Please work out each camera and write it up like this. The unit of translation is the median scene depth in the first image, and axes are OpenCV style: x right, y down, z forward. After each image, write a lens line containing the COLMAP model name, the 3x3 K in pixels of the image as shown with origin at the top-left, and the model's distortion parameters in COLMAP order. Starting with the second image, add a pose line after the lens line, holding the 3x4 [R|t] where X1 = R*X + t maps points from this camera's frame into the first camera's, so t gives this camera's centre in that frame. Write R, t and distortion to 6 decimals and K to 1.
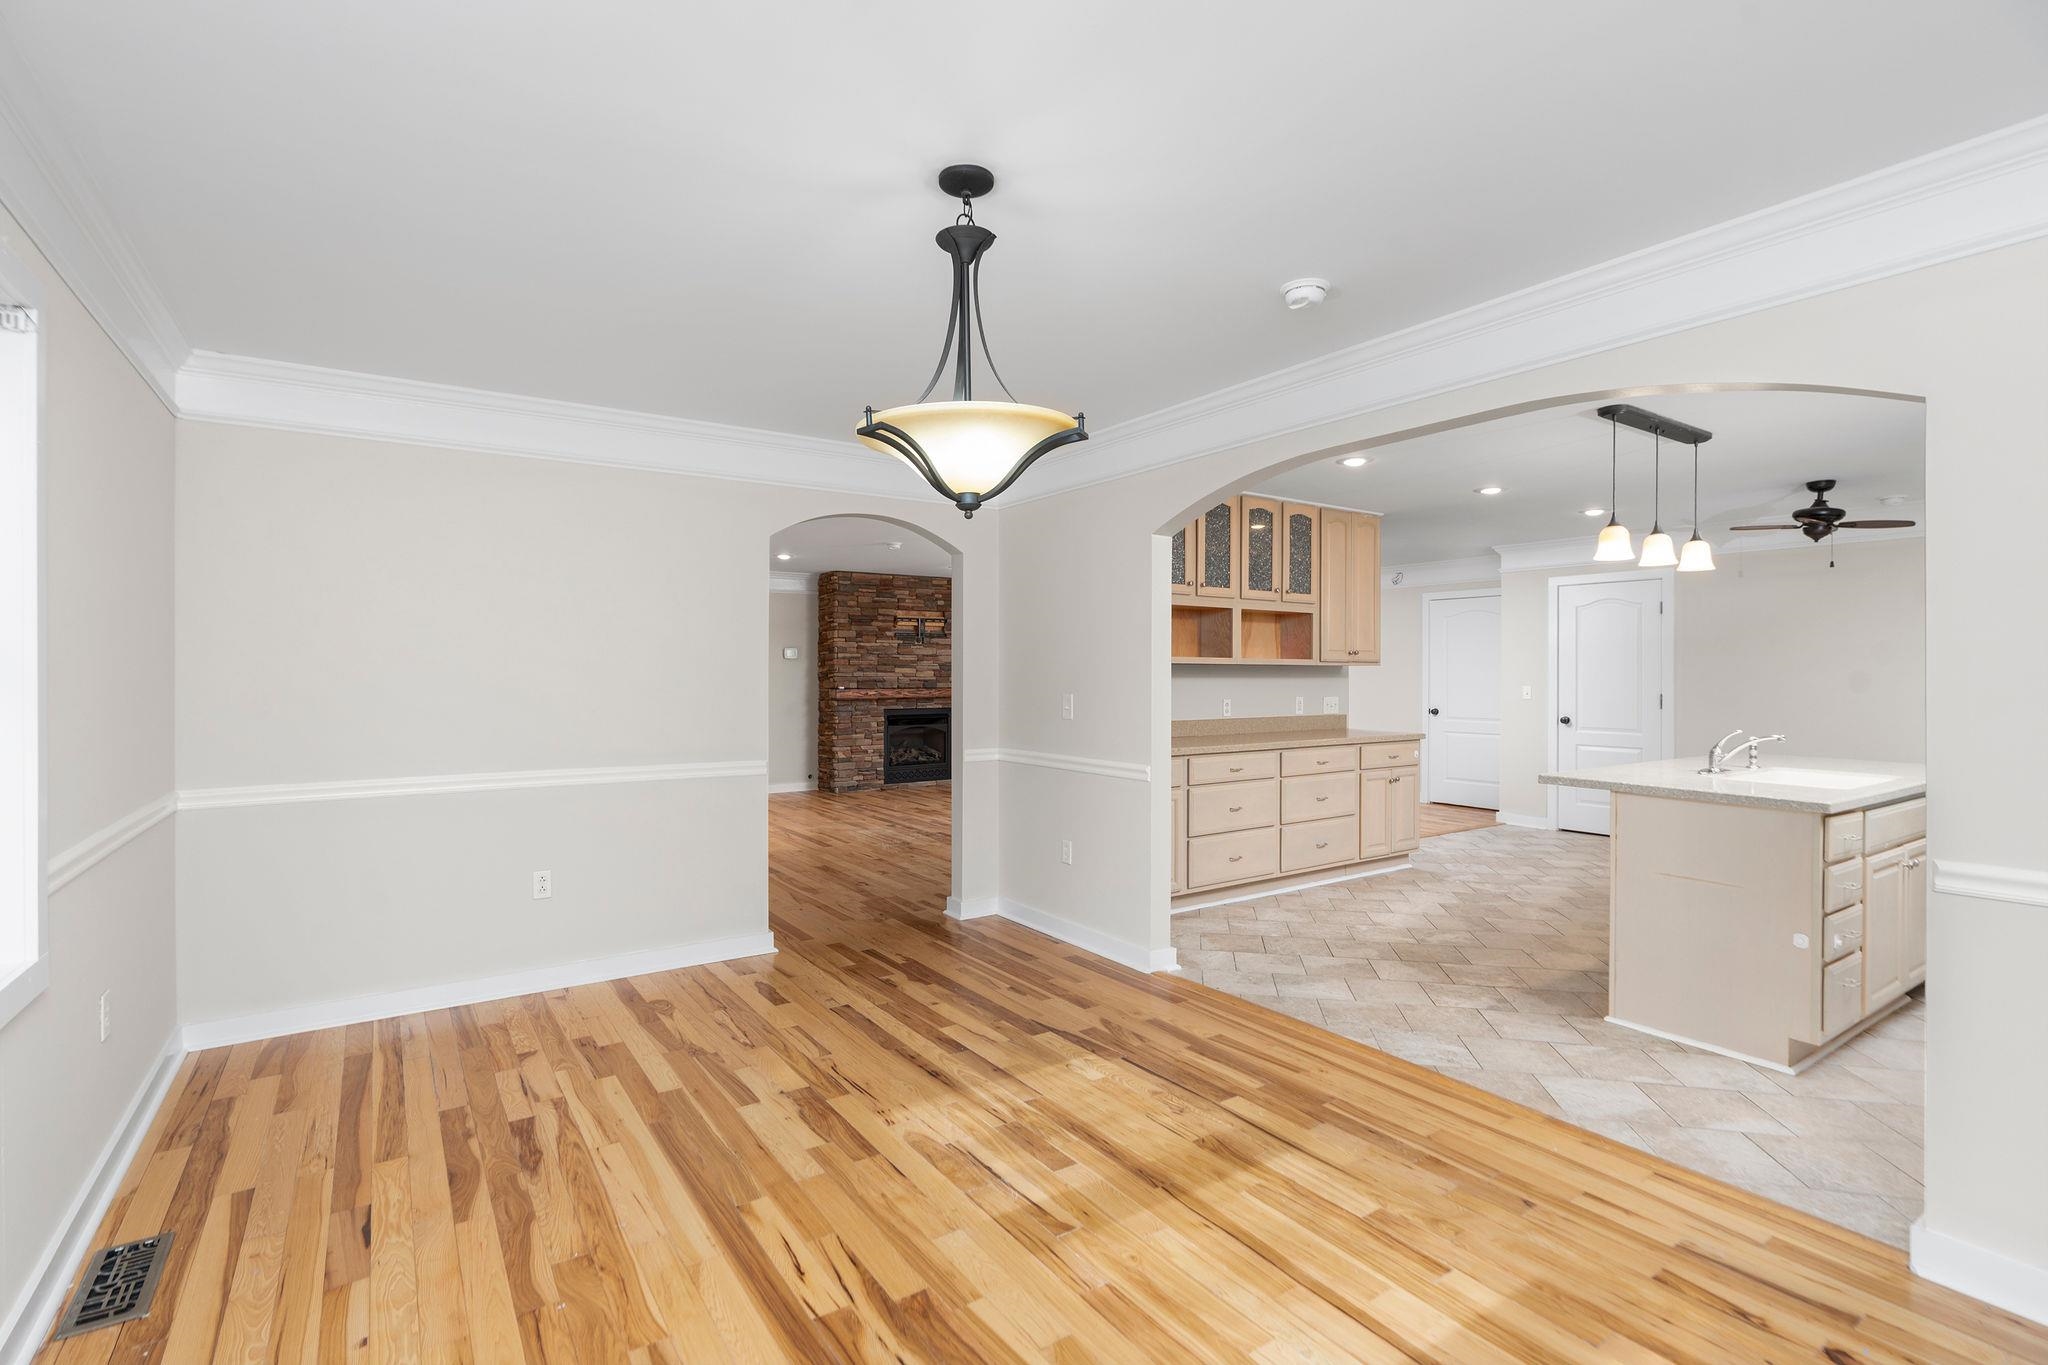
lens RADIAL K [[942.0, 0, 1018.1], [0, 942.0, 677.8], [0, 0, 1]] dist [-0.001056, 0.001704]
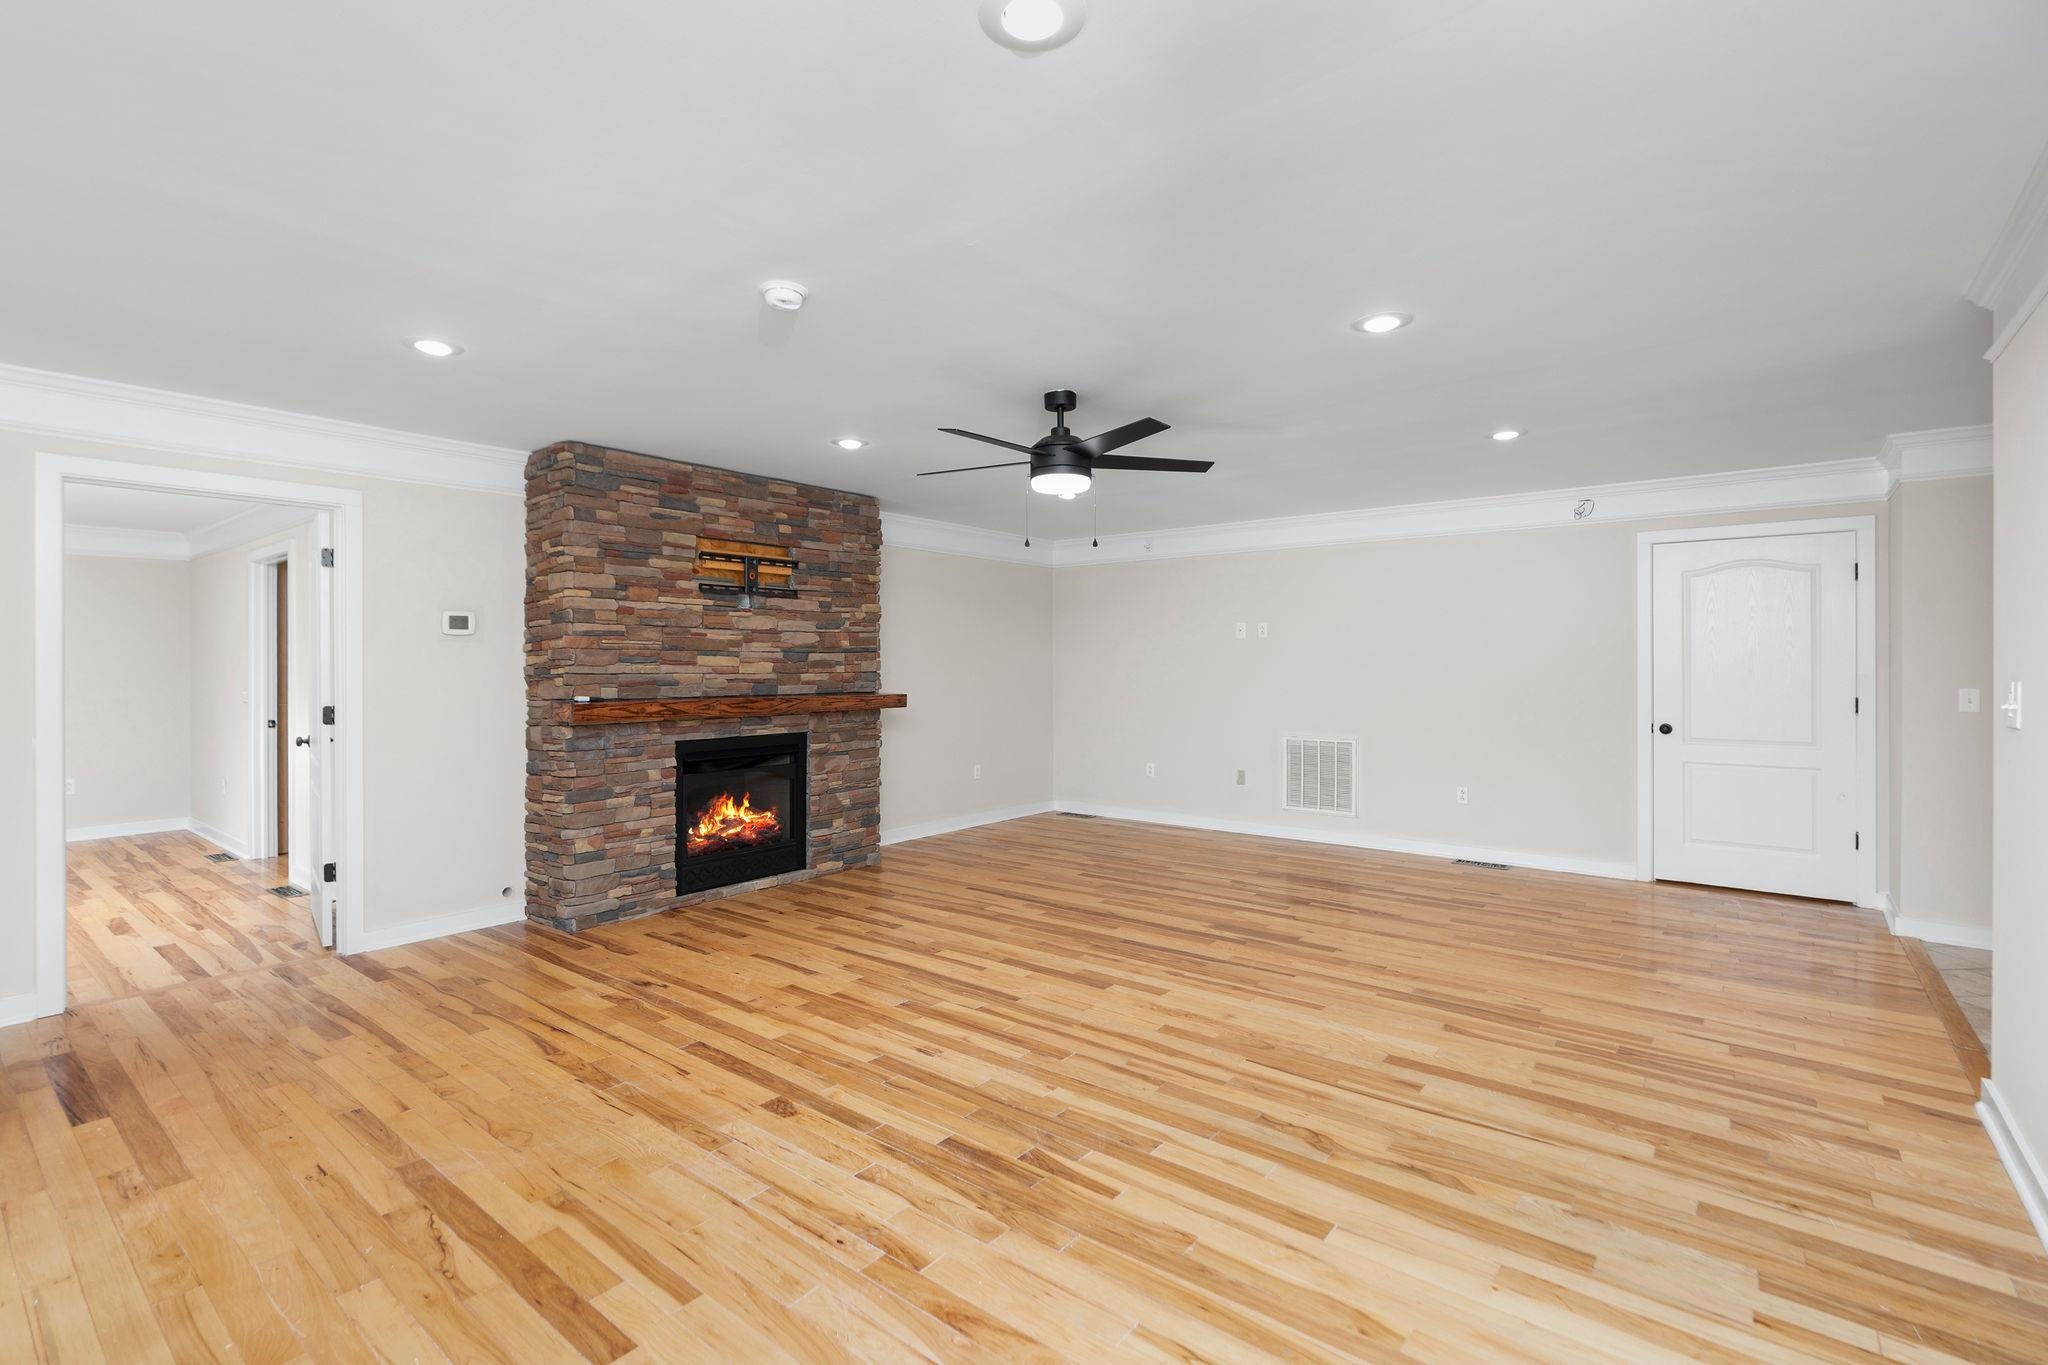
lens RADIAL K [[942.0, 0, 1002.9], [0, 942.0, 660.3], [0, 0, 1]] dist [-0.001056, 0.001704]
pose [[0.960465, -0.001826, 0.278396, -0.205274], [0.003458, 0.999980, -0.005374, -0.008719], [-0.278381, 0.006125, 0.960451, 0.871710]]
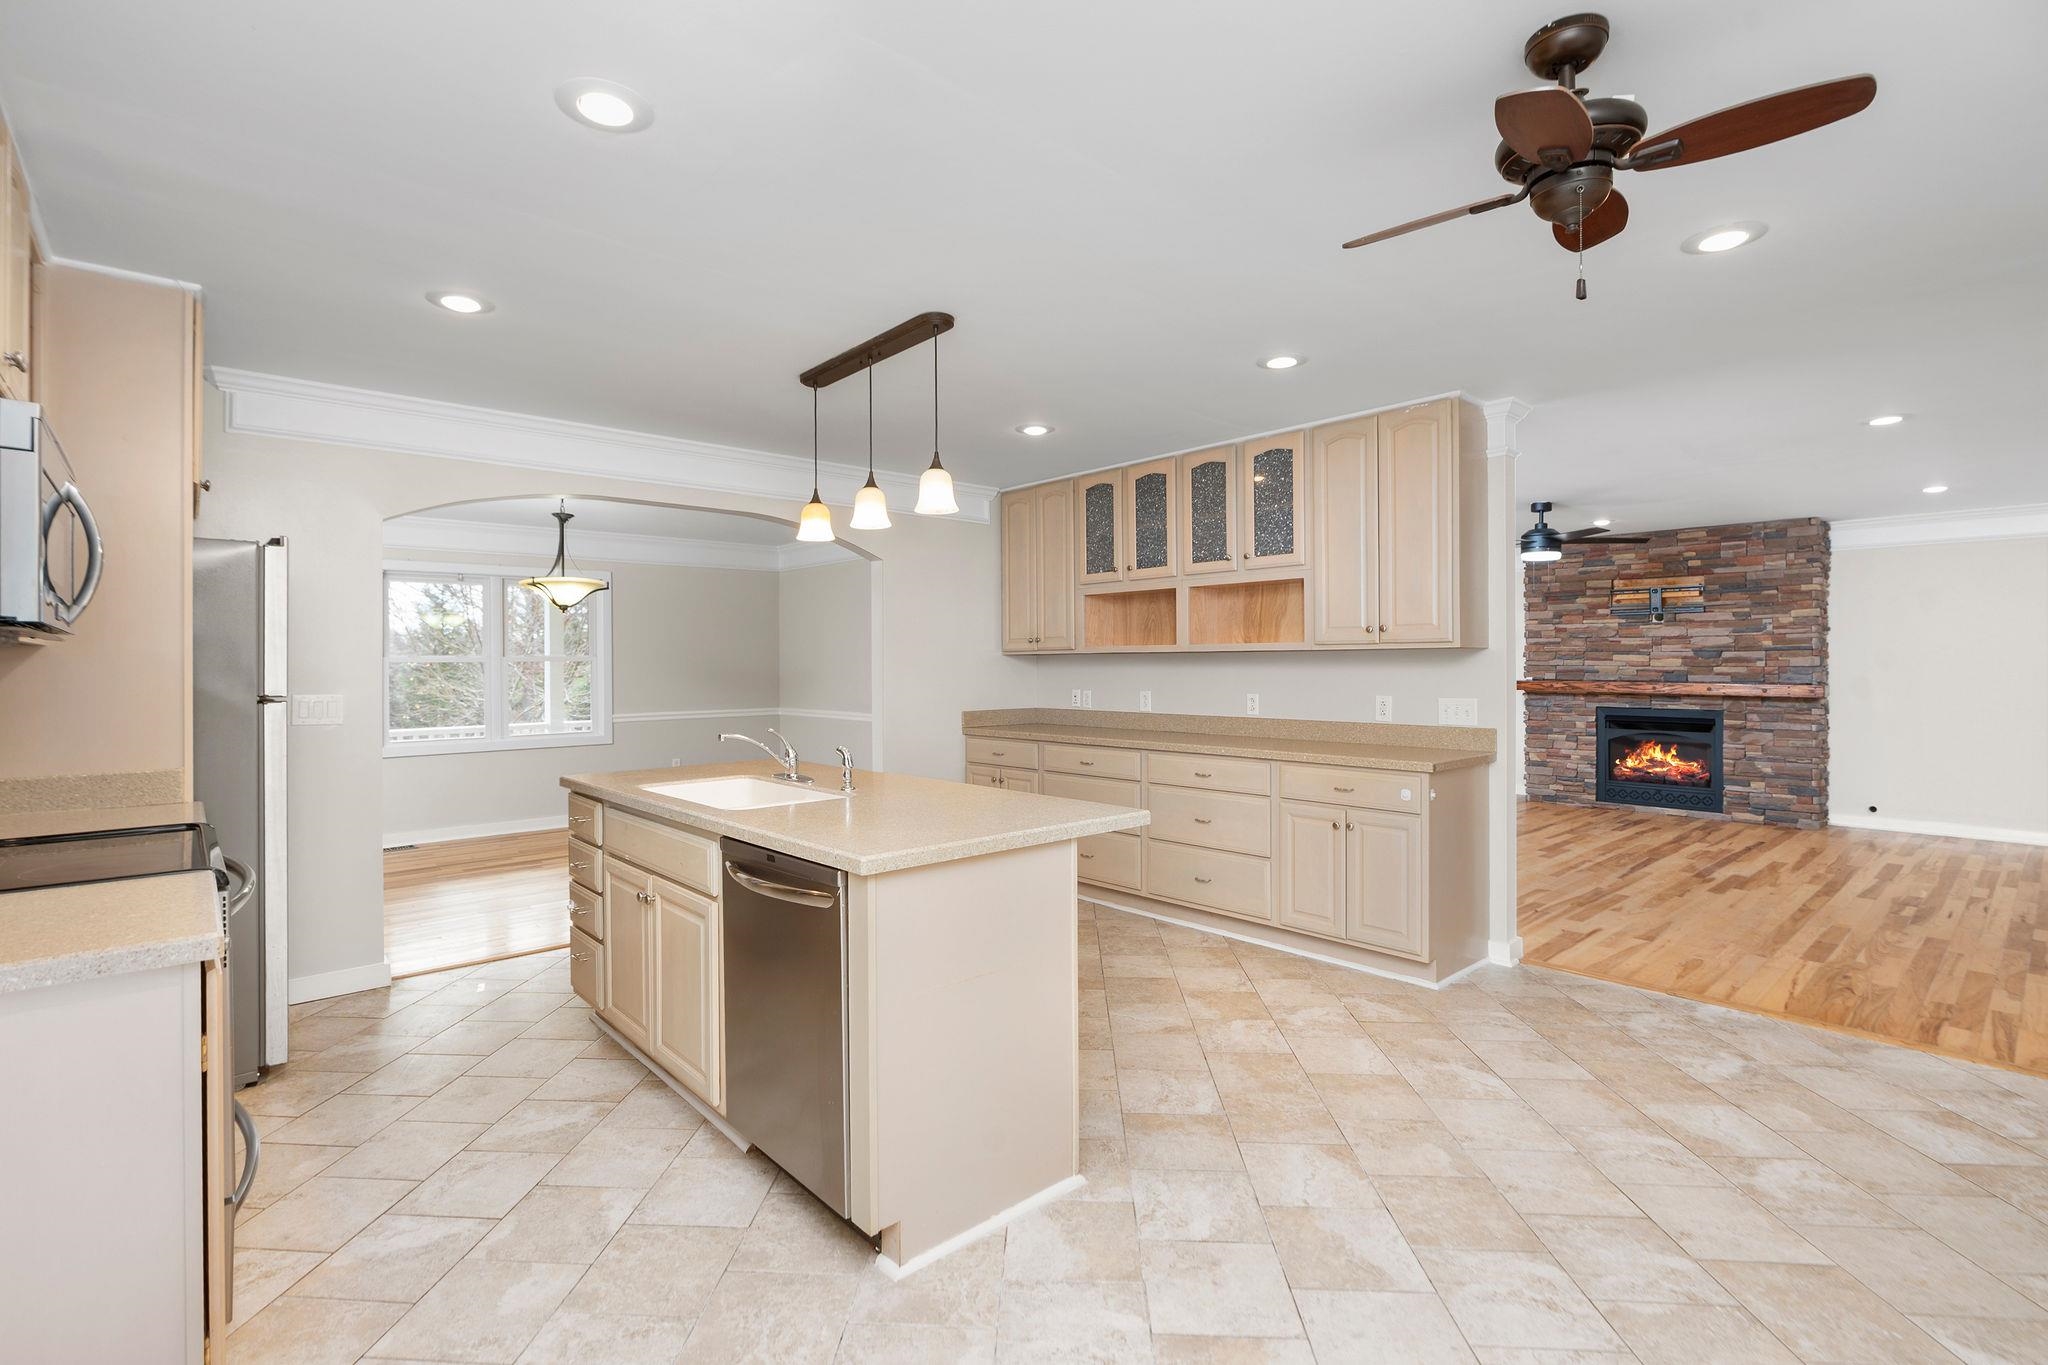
lens RADIAL K [[942.0, 0, 989.5], [0, 942.0, 662.5], [0, 0, 1]] dist [-0.001056, 0.001704]
pose [[0.134830, -0.003260, -0.990863, 1.027728], [-0.001397, 0.999993, -0.003480, -0.000958], [0.990868, 0.001854, 0.134824, 0.681862]]
